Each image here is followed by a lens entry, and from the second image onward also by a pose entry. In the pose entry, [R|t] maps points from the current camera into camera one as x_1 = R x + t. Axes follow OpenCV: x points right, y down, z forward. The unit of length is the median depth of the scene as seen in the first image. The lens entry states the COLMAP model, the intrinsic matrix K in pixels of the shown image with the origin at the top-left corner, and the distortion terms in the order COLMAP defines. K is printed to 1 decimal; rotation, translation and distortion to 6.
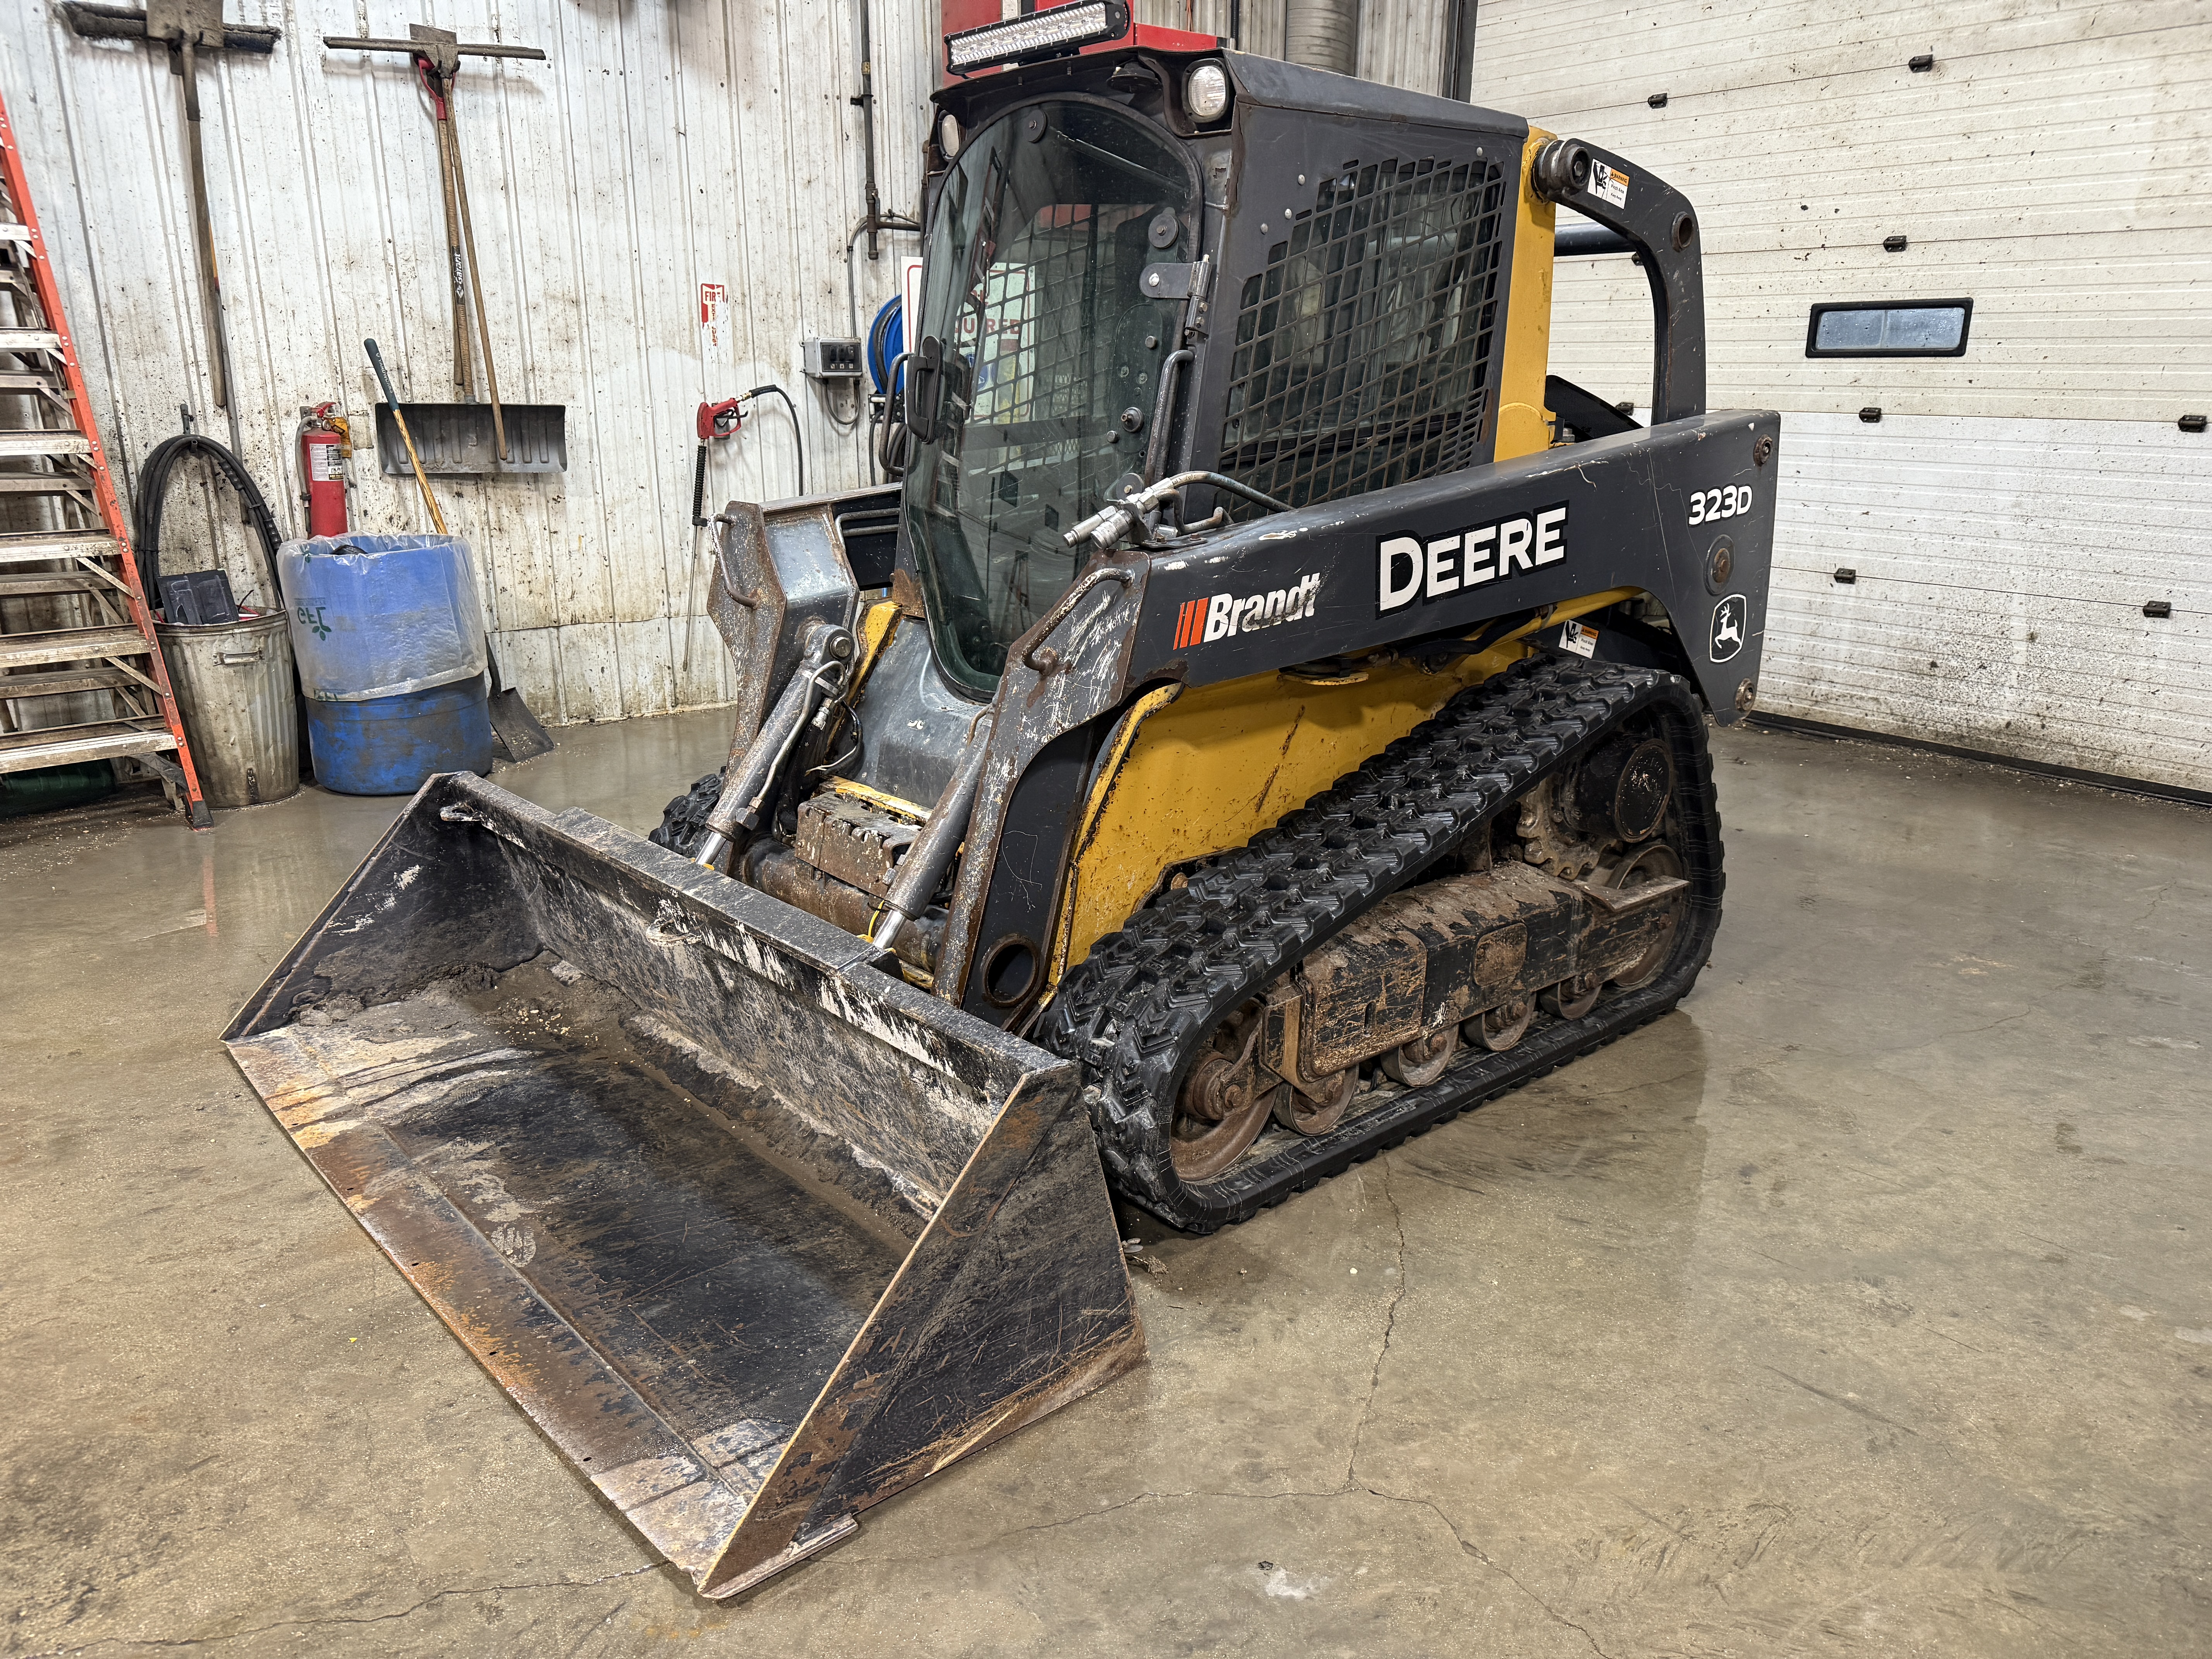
lens RADIAL K [[1556.6, 0, 1106.0], [0, 1556.6, 829.5], [0, 0, 1]] dist [0.078412, -0.096747]
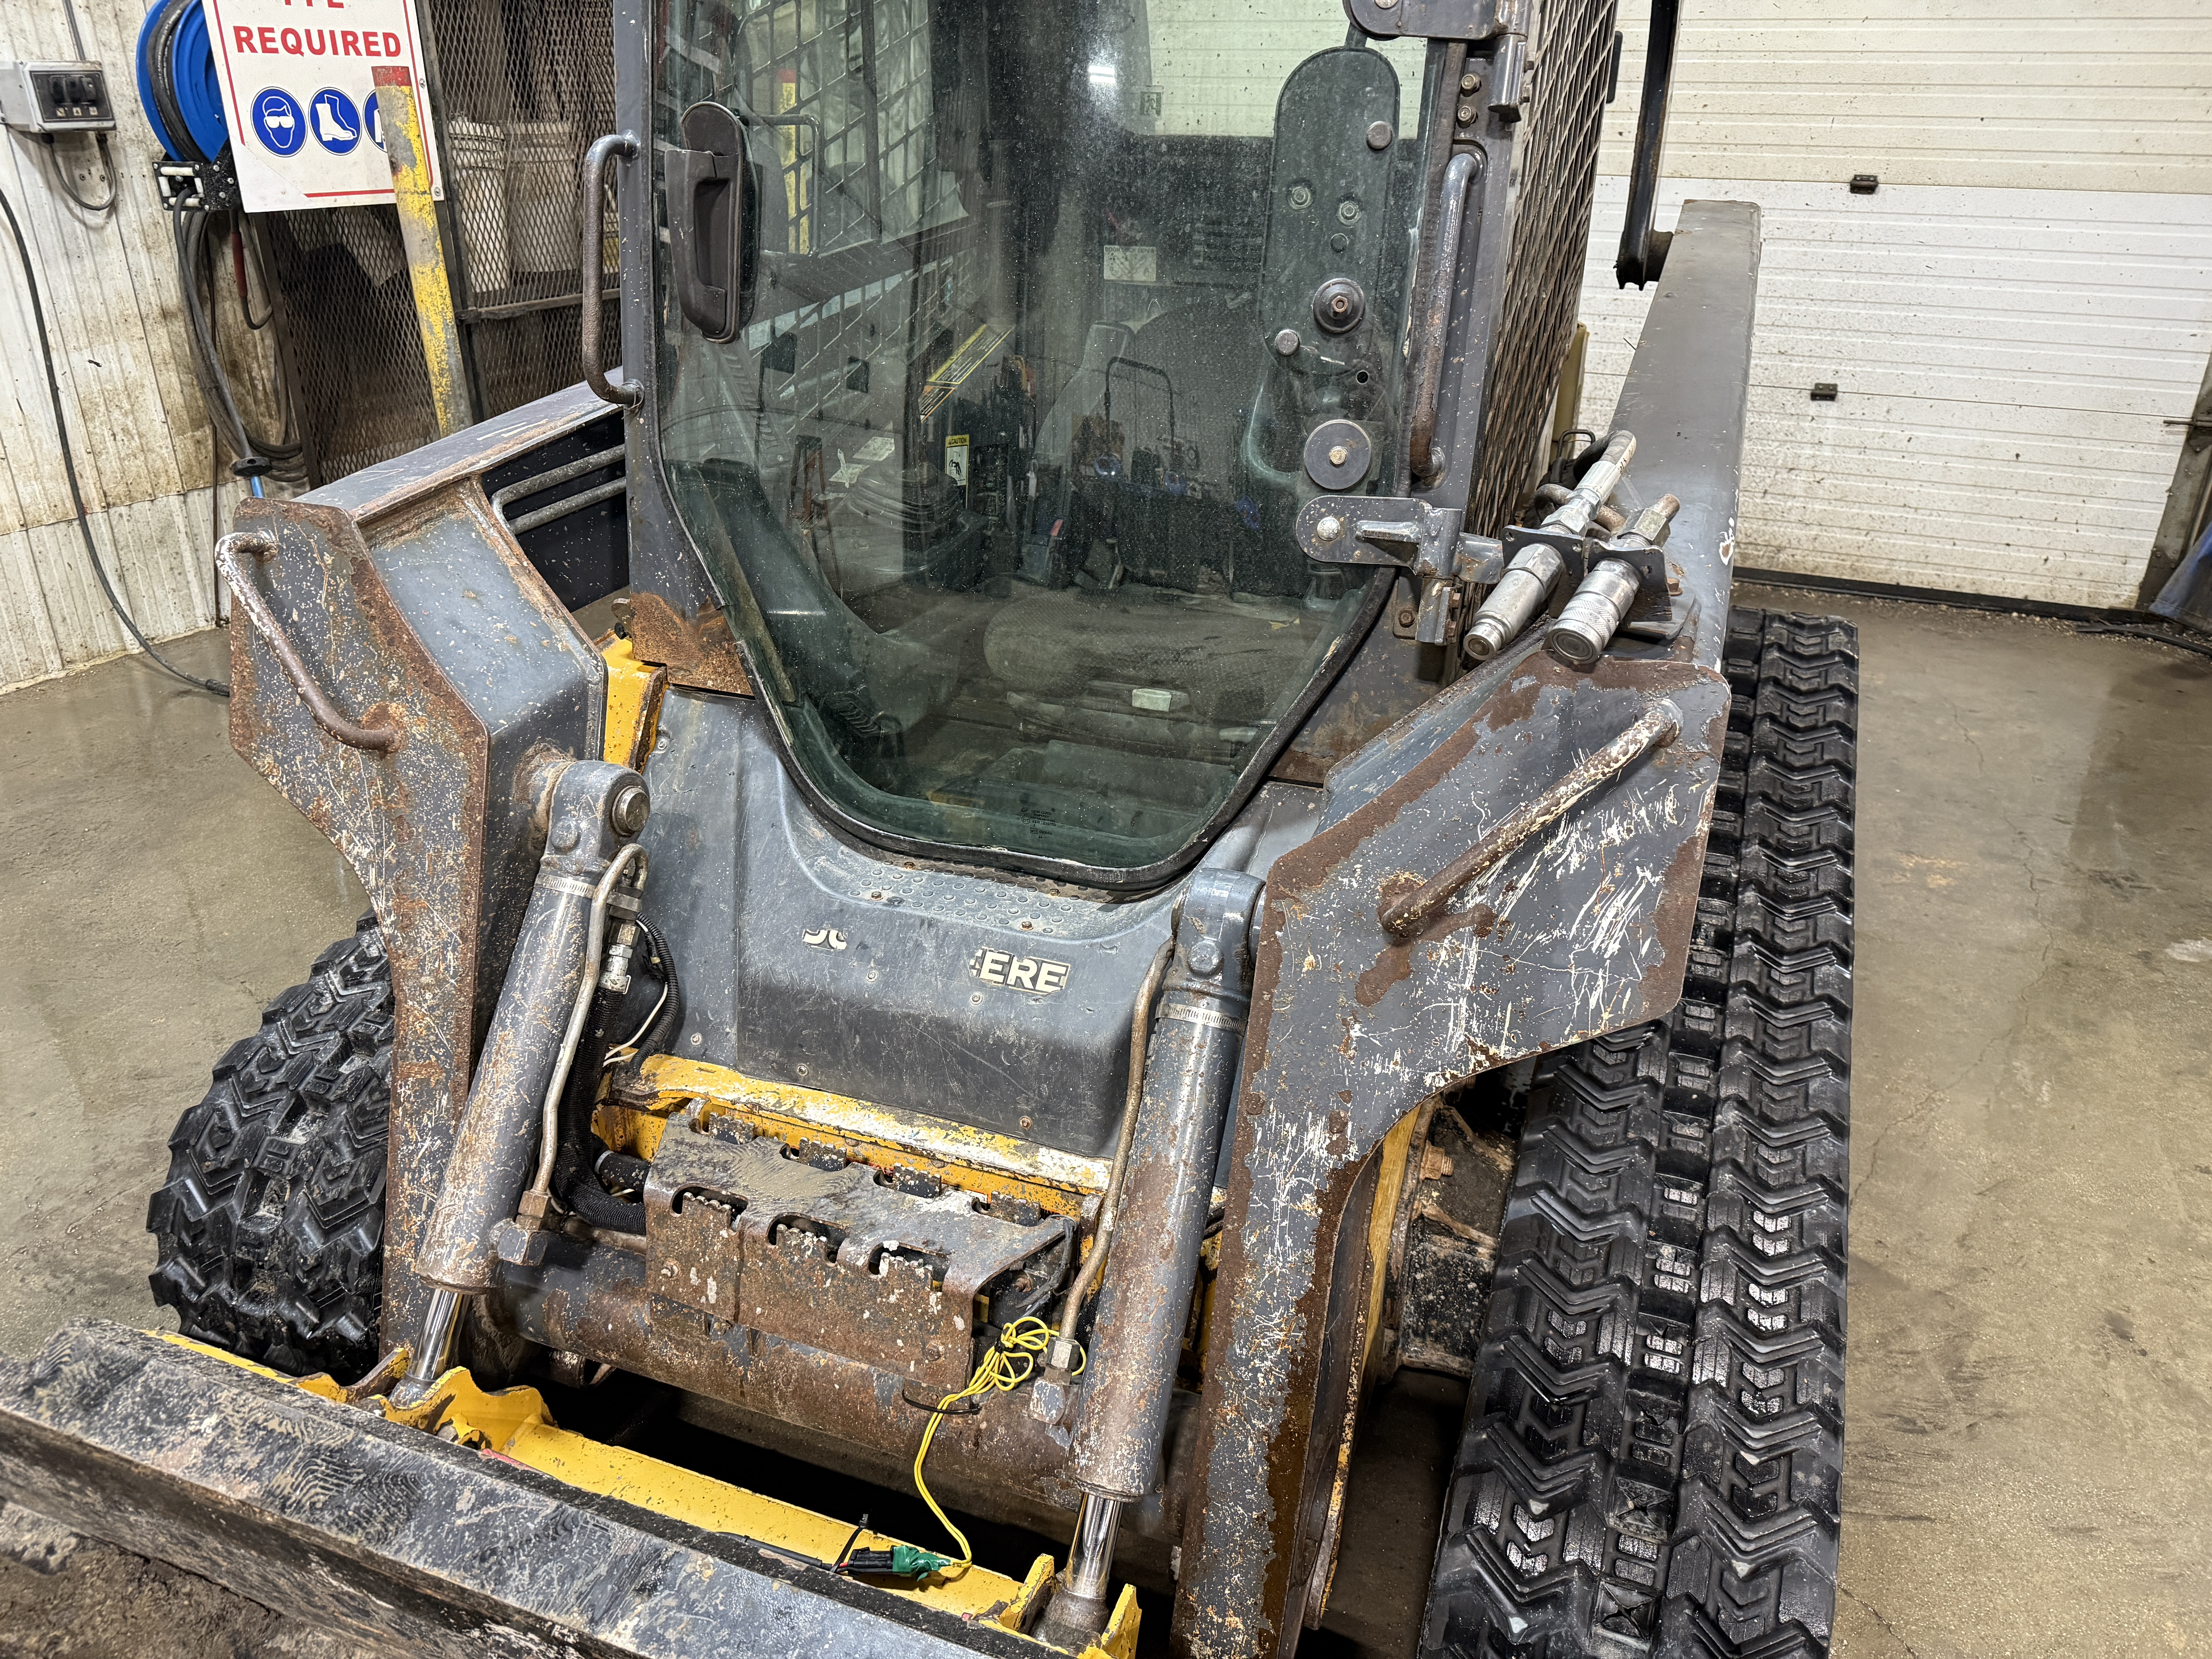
lens RADIAL K [[1540.6, 0, 1111.1], [0, 1540.6, 797.7], [0, 0, 1]] dist [0.113318, -0.092117]
pose [[0.889221, -0.186694, 0.417651, -0.228578], [0.127701, 0.977947, 0.165263, -0.173388], [-0.439294, -0.093621, 0.893452, 0.504183]]
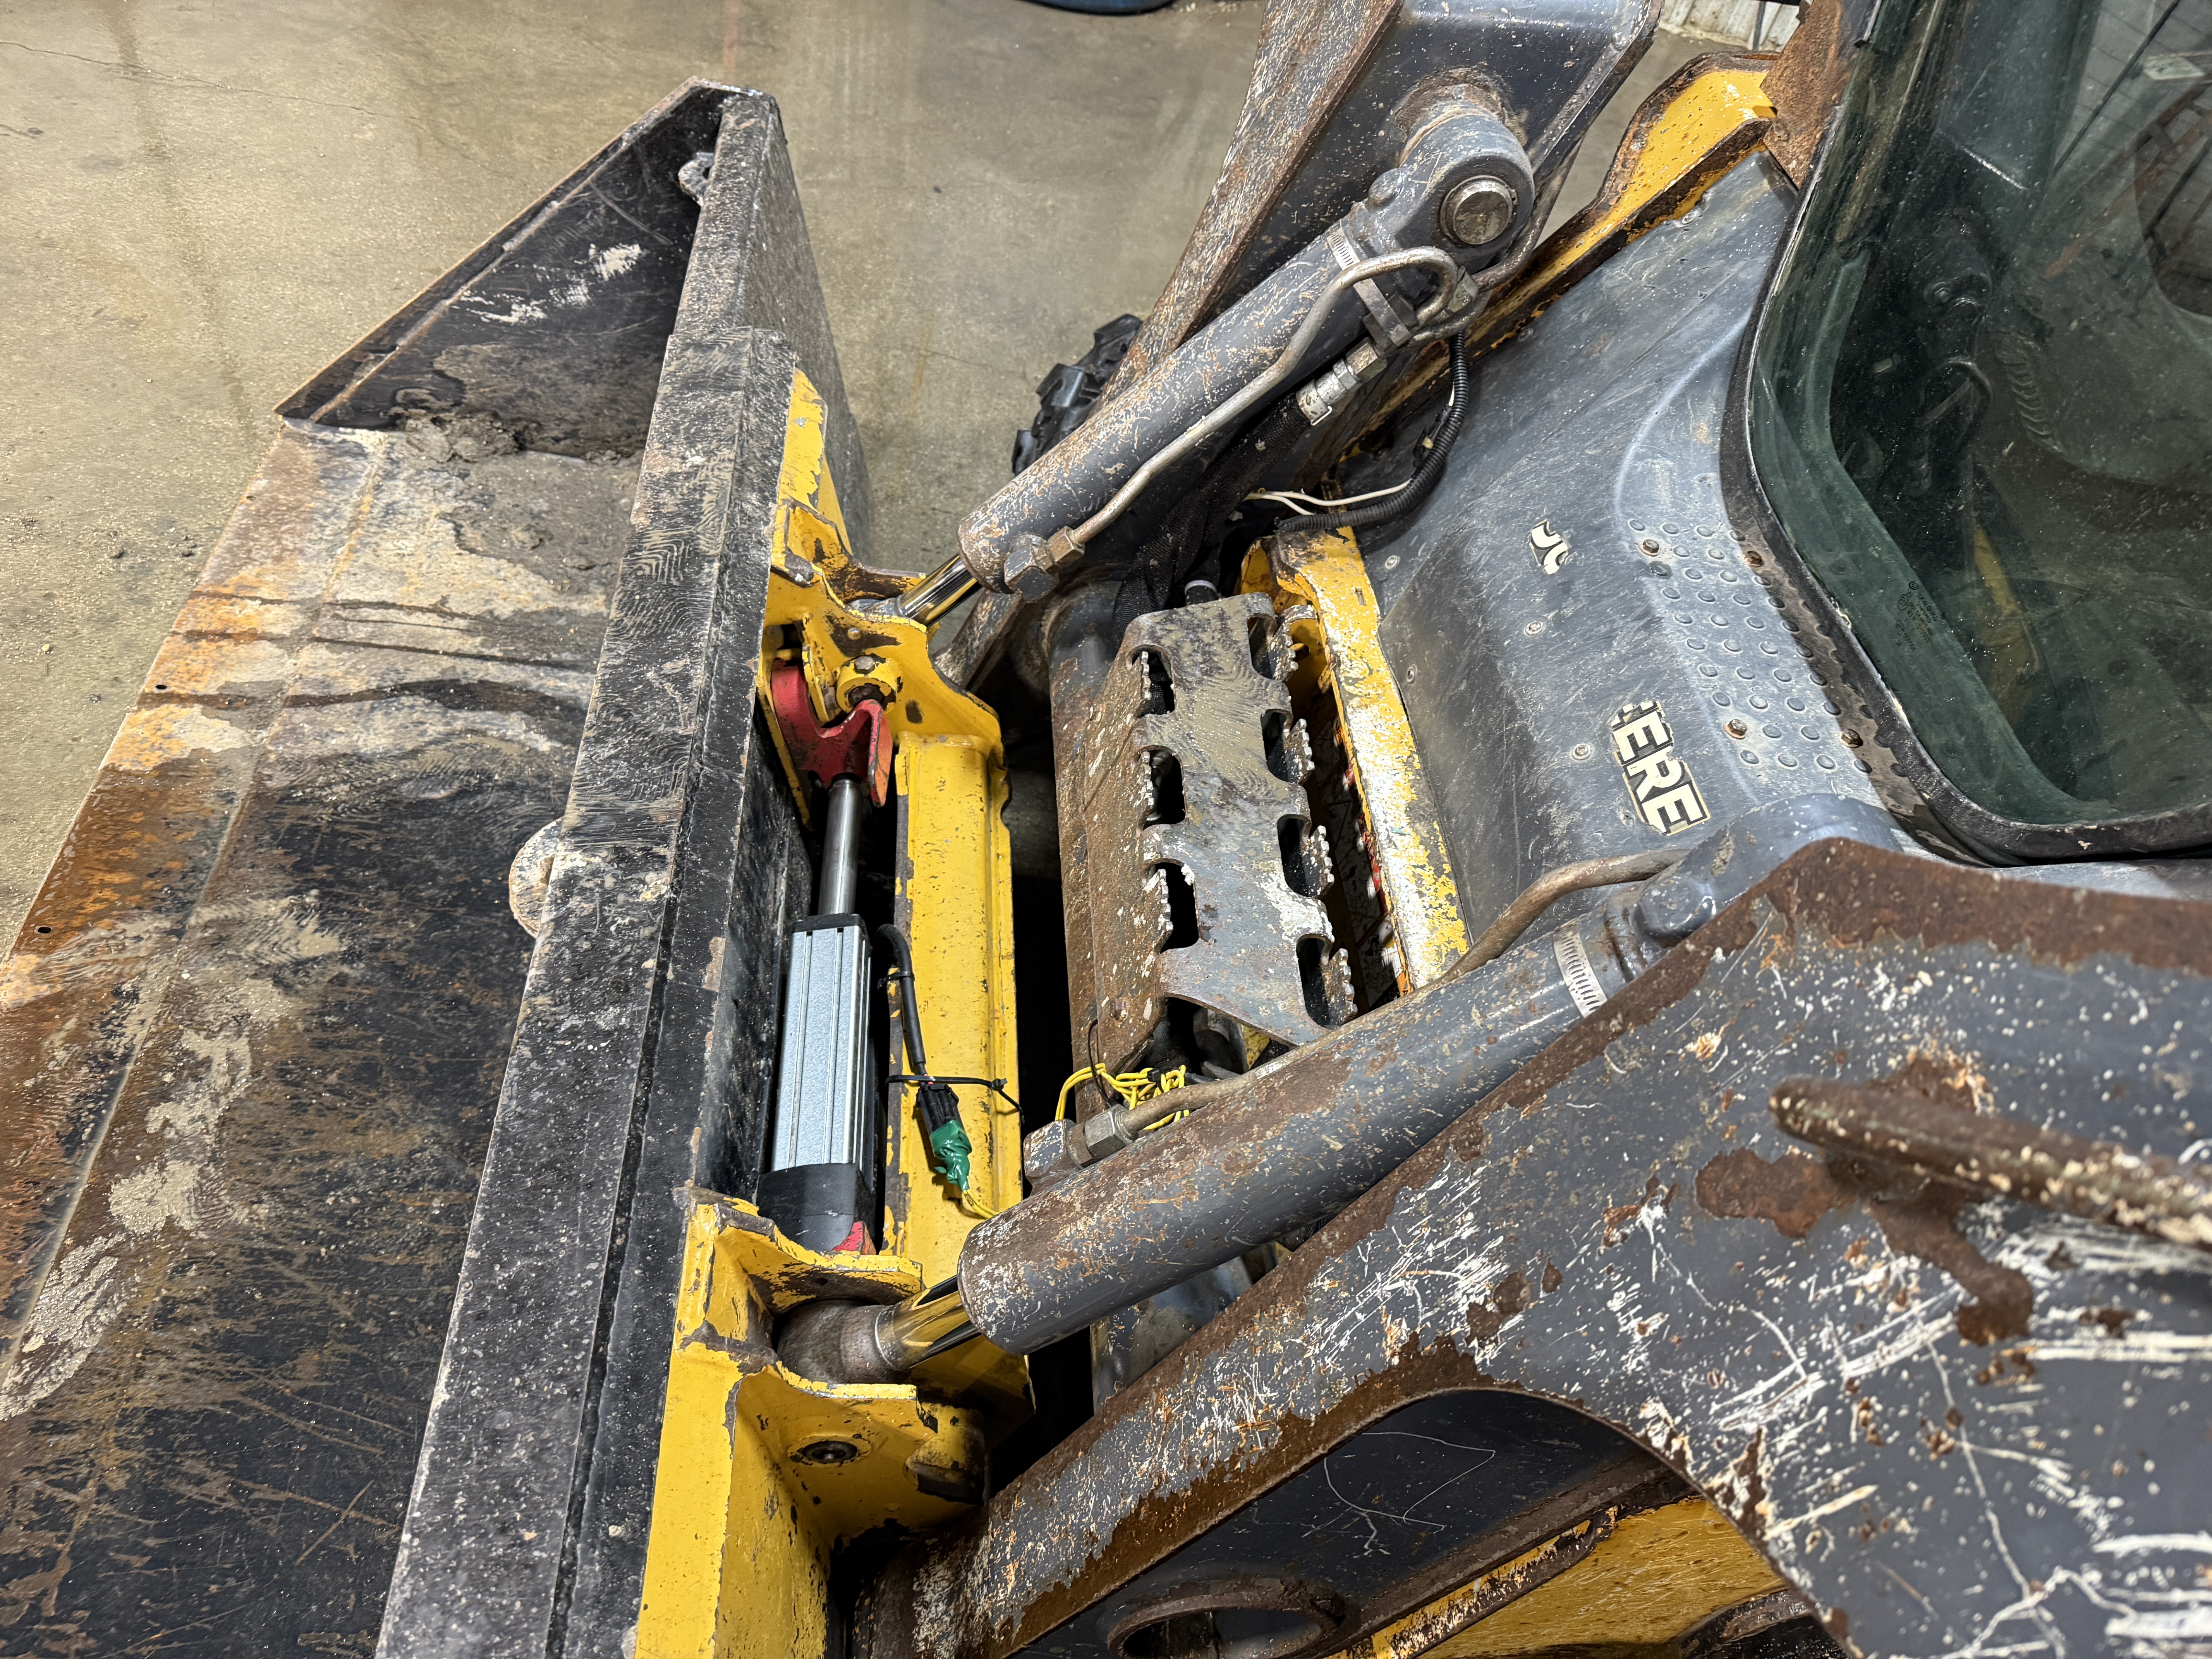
lens RADIAL K [[1576.5, 0, 1119.6], [0, 1576.5, 817.3], [0, 0, 1]] dist [0.022411, -0.034804]
pose [[0.779746, 0.545600, -0.307110, -0.057267], [-0.354555, 0.789080, 0.501641, -0.150934], [0.516030, -0.282266, 0.808727, 0.640674]]
